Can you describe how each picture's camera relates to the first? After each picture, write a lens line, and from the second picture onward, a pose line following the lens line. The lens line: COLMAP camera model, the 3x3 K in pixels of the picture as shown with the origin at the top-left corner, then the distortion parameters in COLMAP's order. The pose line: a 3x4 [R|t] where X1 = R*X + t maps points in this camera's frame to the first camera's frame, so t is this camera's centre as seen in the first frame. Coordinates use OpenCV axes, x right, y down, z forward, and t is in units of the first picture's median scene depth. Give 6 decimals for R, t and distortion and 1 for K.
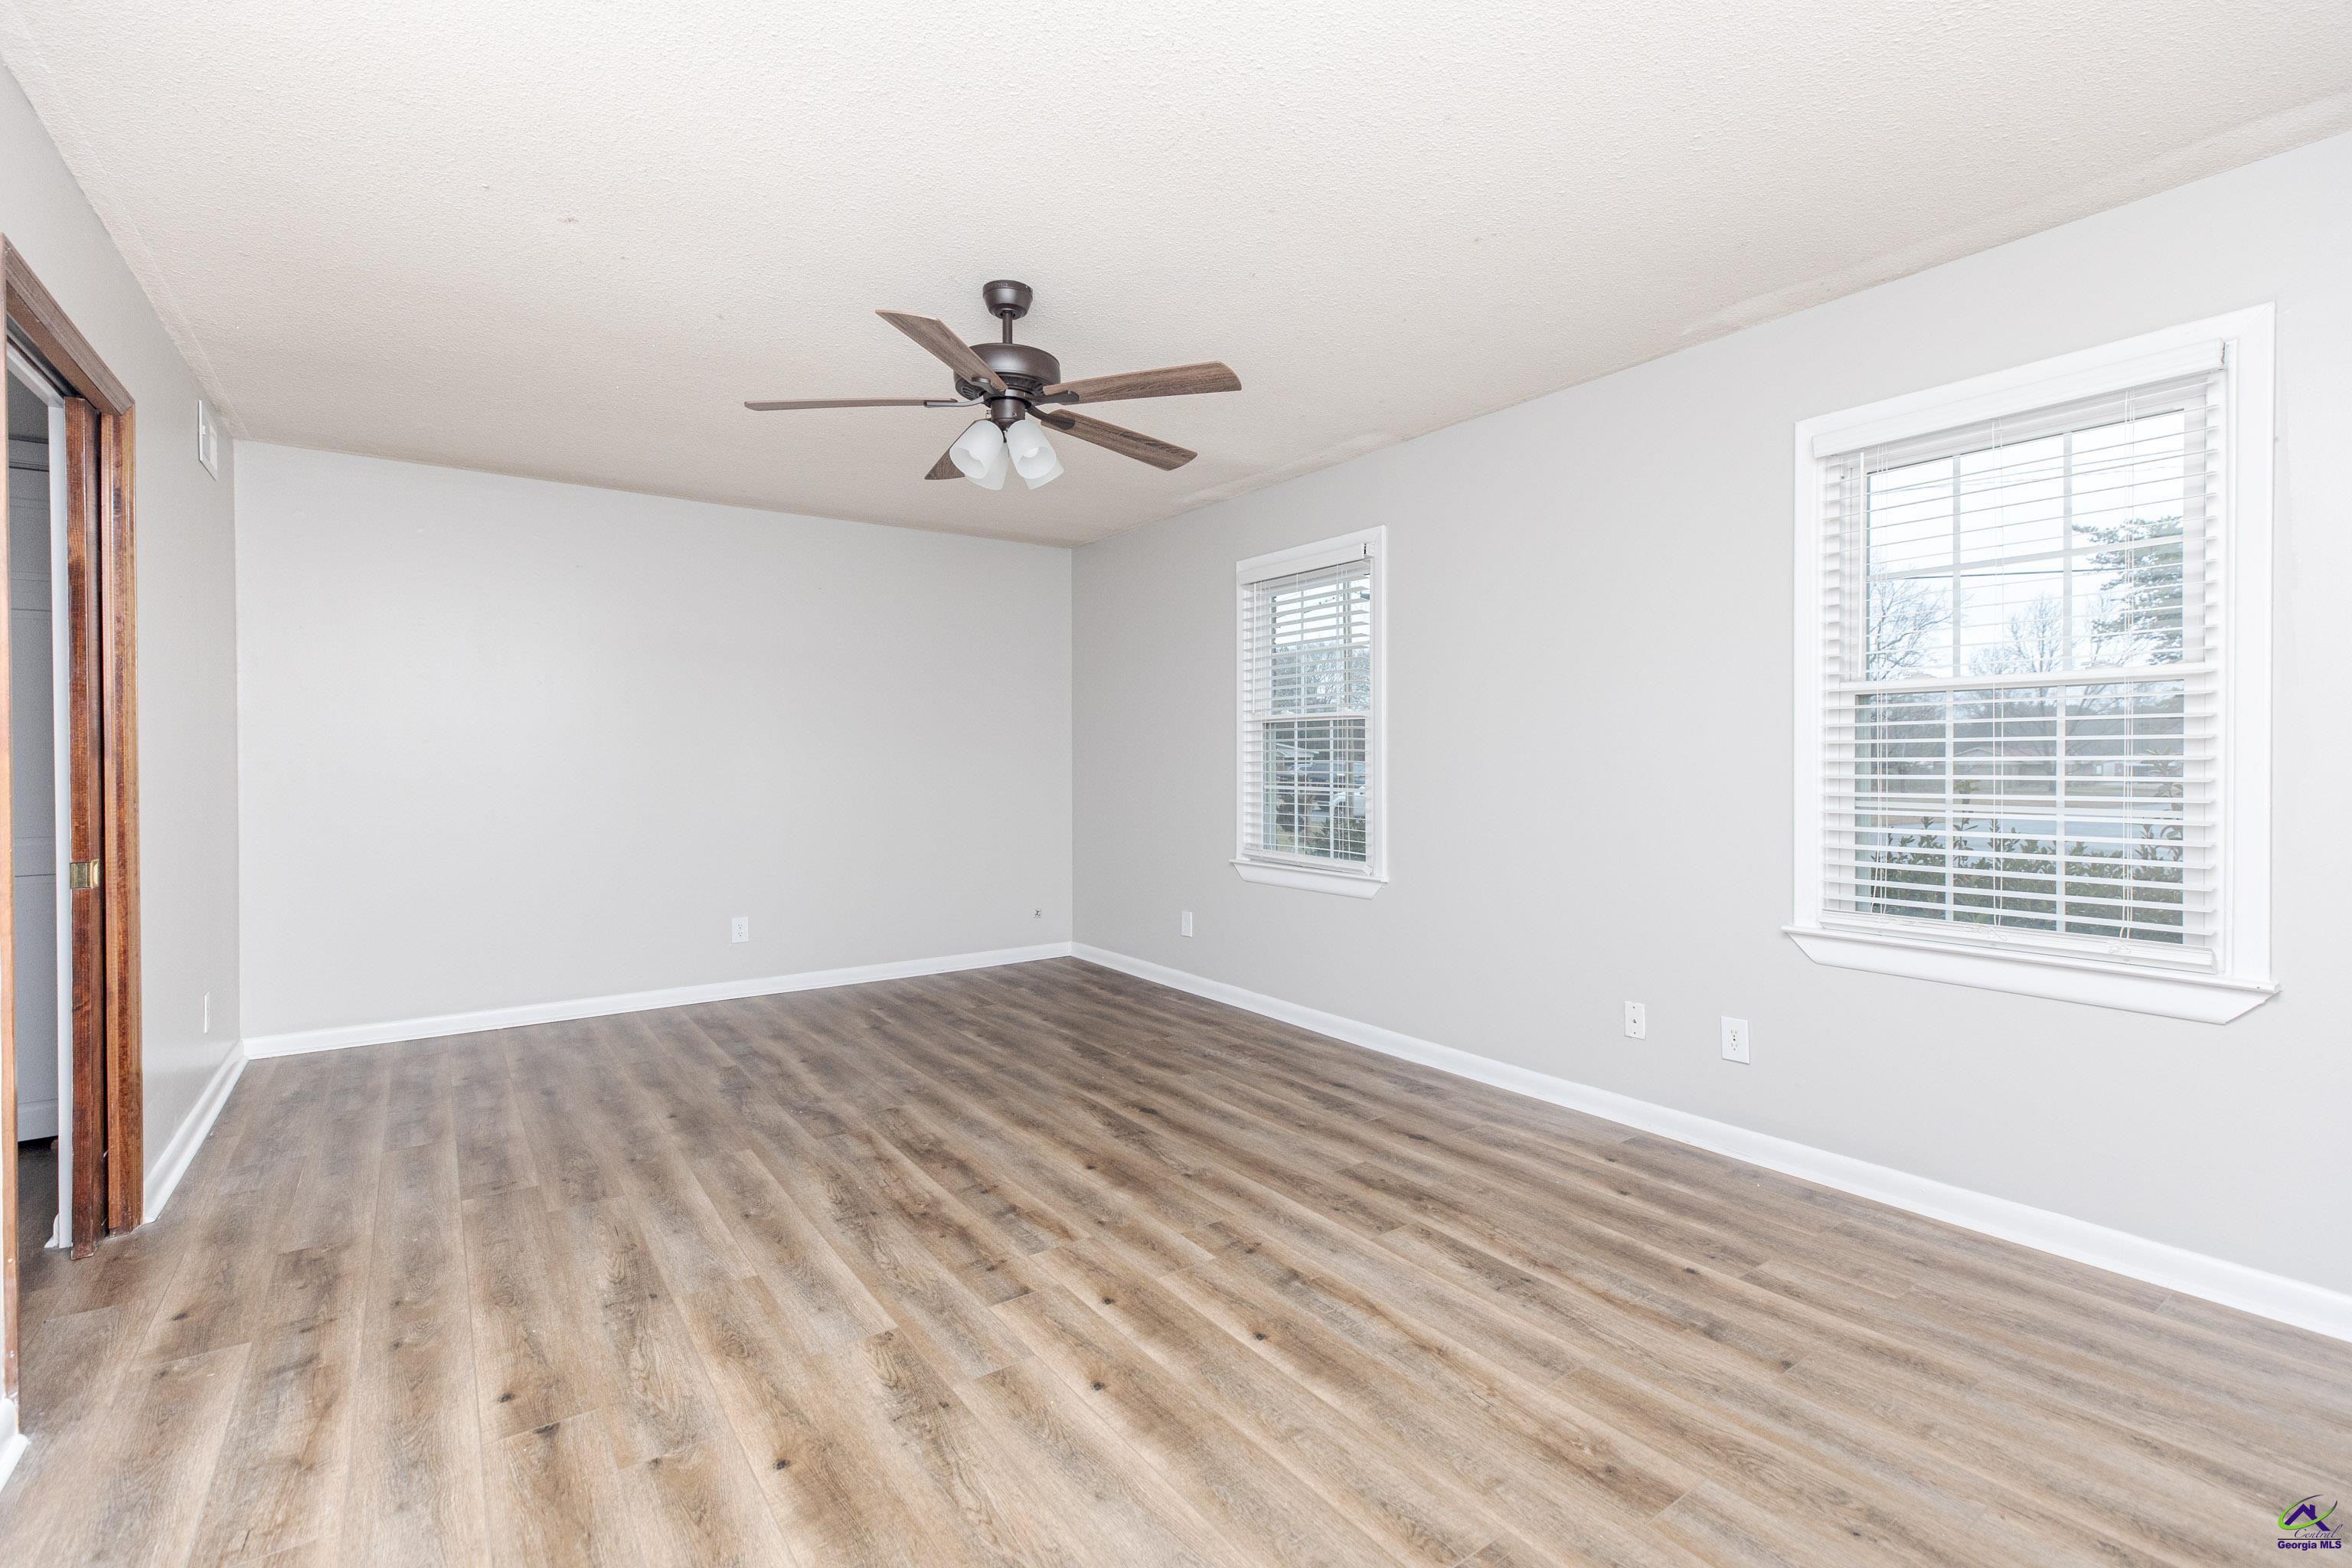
lens RADIAL K [[1045.8, 0, 1178.7], [0, 1045.8, 773.2], [0, 0, 1]] dist [0.001840, 0.000063]
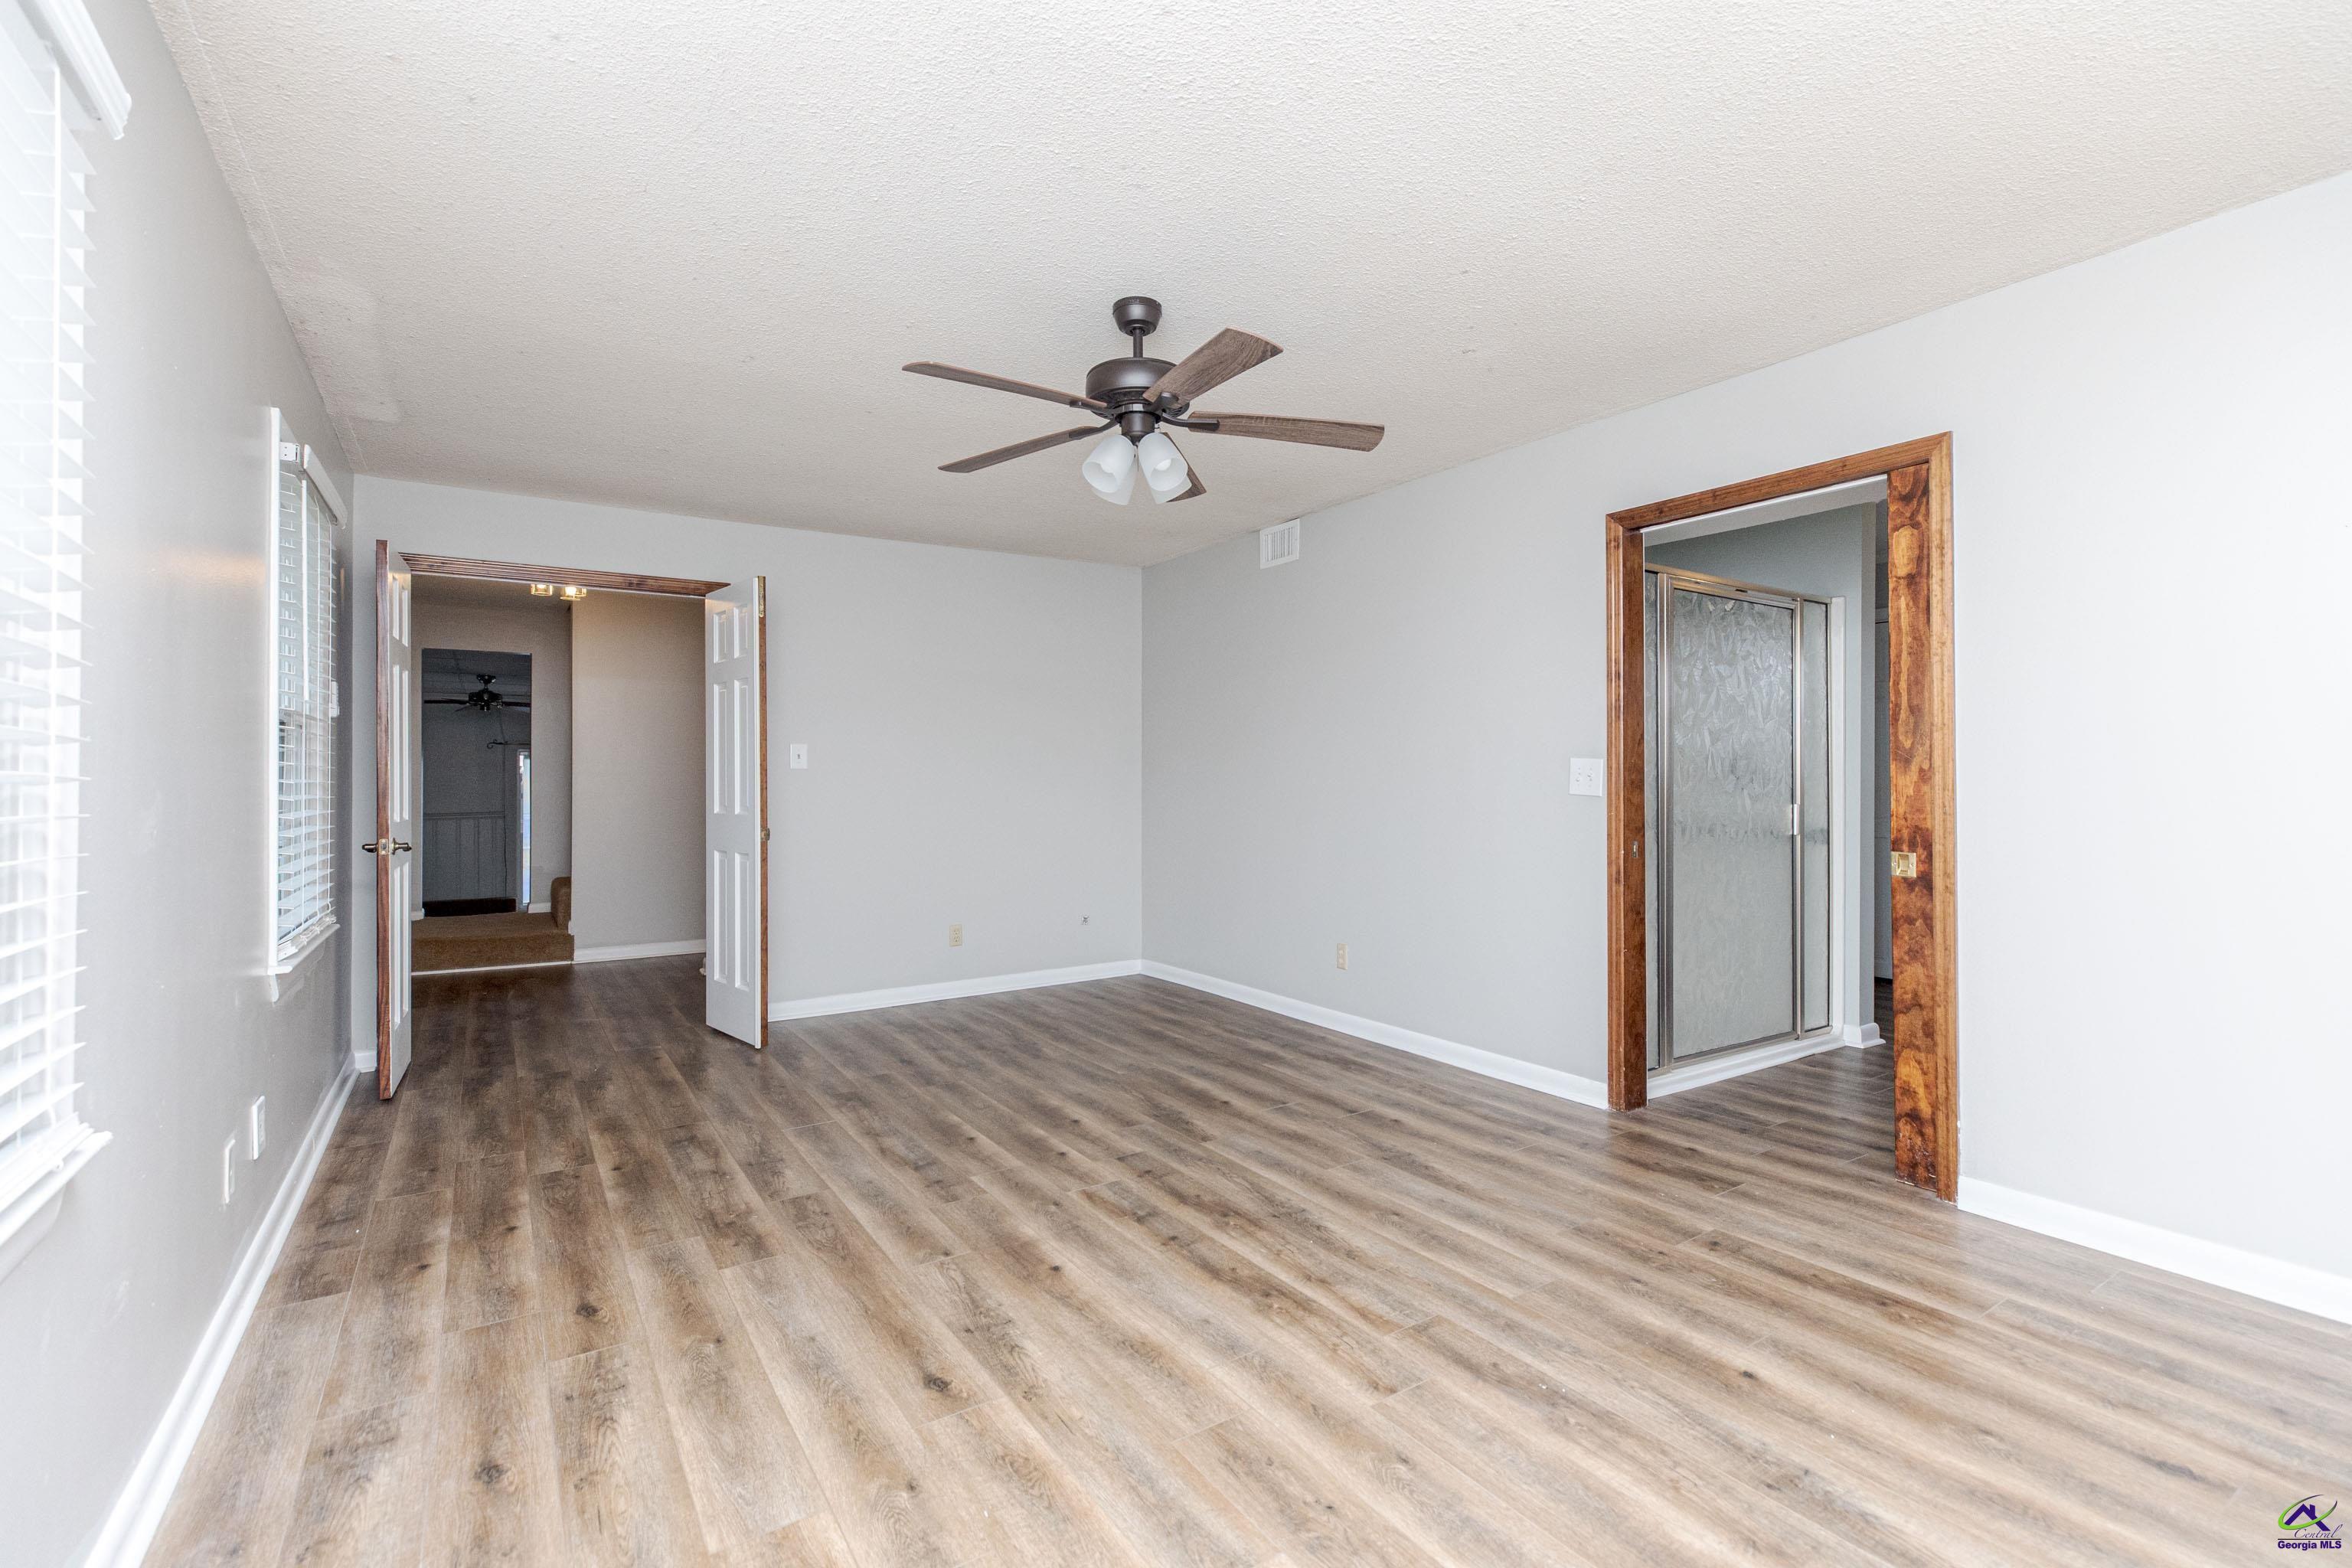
lens RADIAL K [[1054.4, 0, 1179.8], [0, 1054.4, 767.4], [0, 0, 1]] dist [0.003204, 0.000178]
pose [[-0.999031, 0.009566, 0.042965, -0.244043], [0.009489, 0.999953, -0.001986, -0.016557], [-0.042982, -0.001576, -0.999075, 2.010657]]
